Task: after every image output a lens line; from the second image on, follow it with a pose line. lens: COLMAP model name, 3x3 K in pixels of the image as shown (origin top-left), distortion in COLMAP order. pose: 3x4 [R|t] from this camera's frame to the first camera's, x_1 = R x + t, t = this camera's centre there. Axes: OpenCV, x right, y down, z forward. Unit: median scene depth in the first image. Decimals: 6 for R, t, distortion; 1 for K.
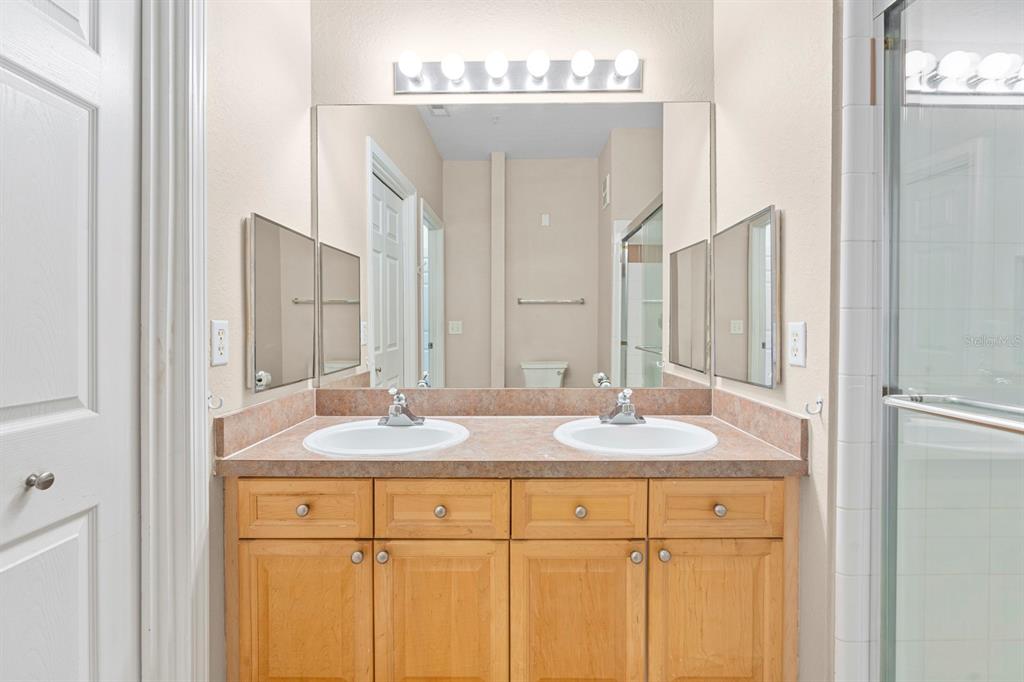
lens RADIAL K [[463.7, 0, 515.1], [0, 463.7, 331.1], [0, 0, 1]] dist [-0.005777, 0.000229]
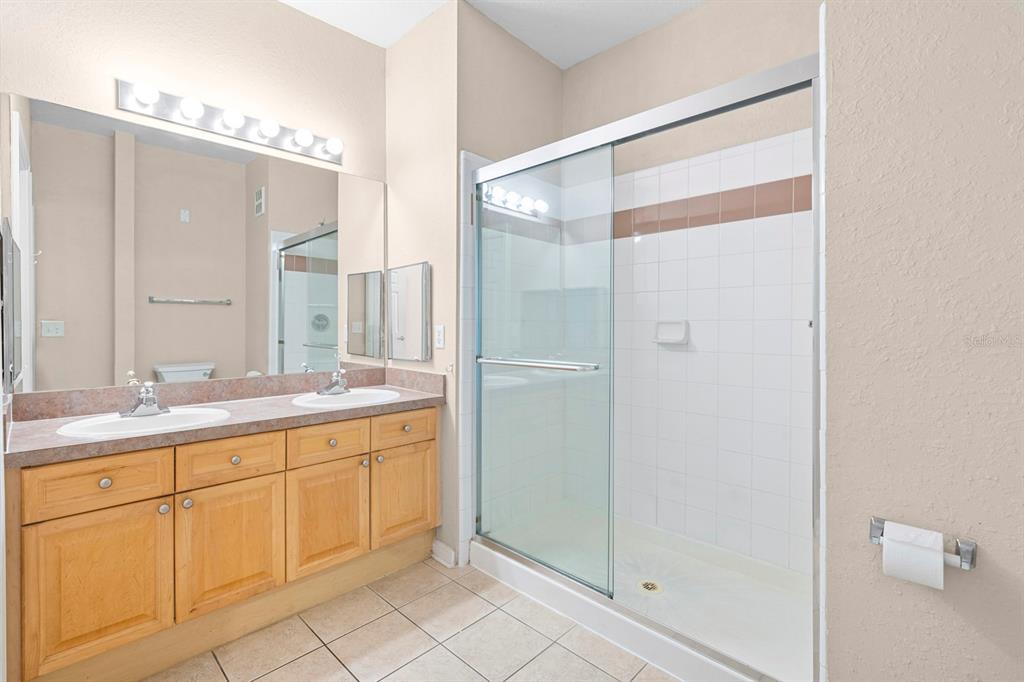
lens RADIAL K [[463.7, 0, 515.1], [0, 463.7, 331.1], [0, 0, 1]] dist [-0.005777, 0.000229]
pose [[0.694735, -0.006184, 0.719239, -0.563986], [0.006268, 0.999977, 0.002544, 0.000708], [-0.719239, 0.002740, 0.694758, -0.566224]]
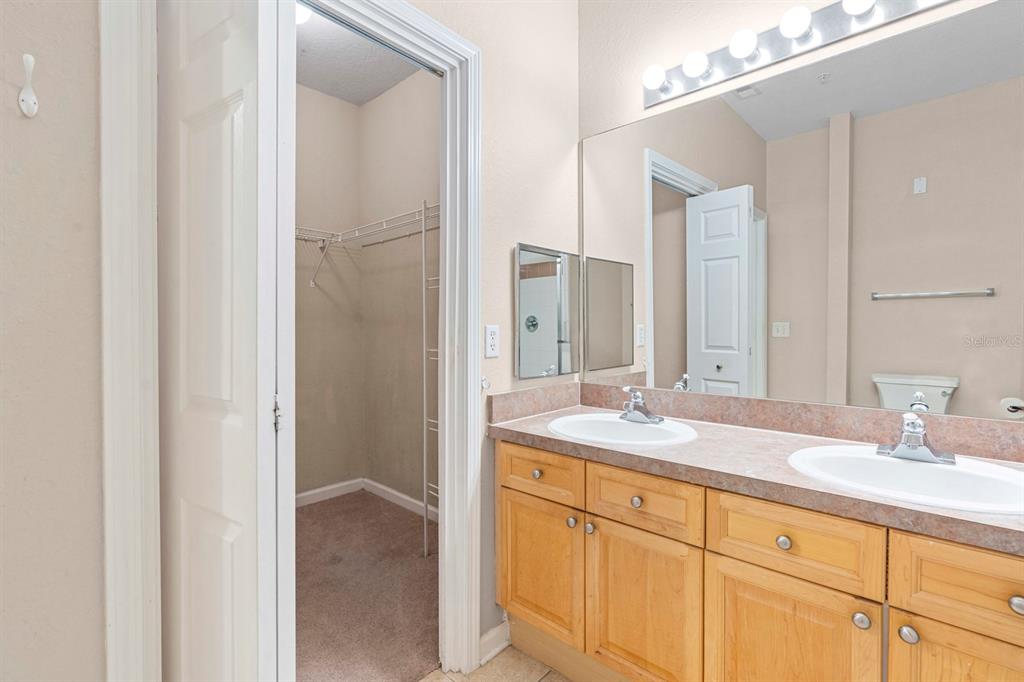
lens RADIAL K [[467.2, 0, 512.0], [0, 467.2, 341.0], [0, 0, 1]] dist [0.001819, 0.000642]
pose [[0.741090, 0.018512, -0.671150, 0.338443], [-0.006240, 0.999767, 0.020686, -0.005192], [0.671377, -0.011142, 0.741033, 0.004526]]
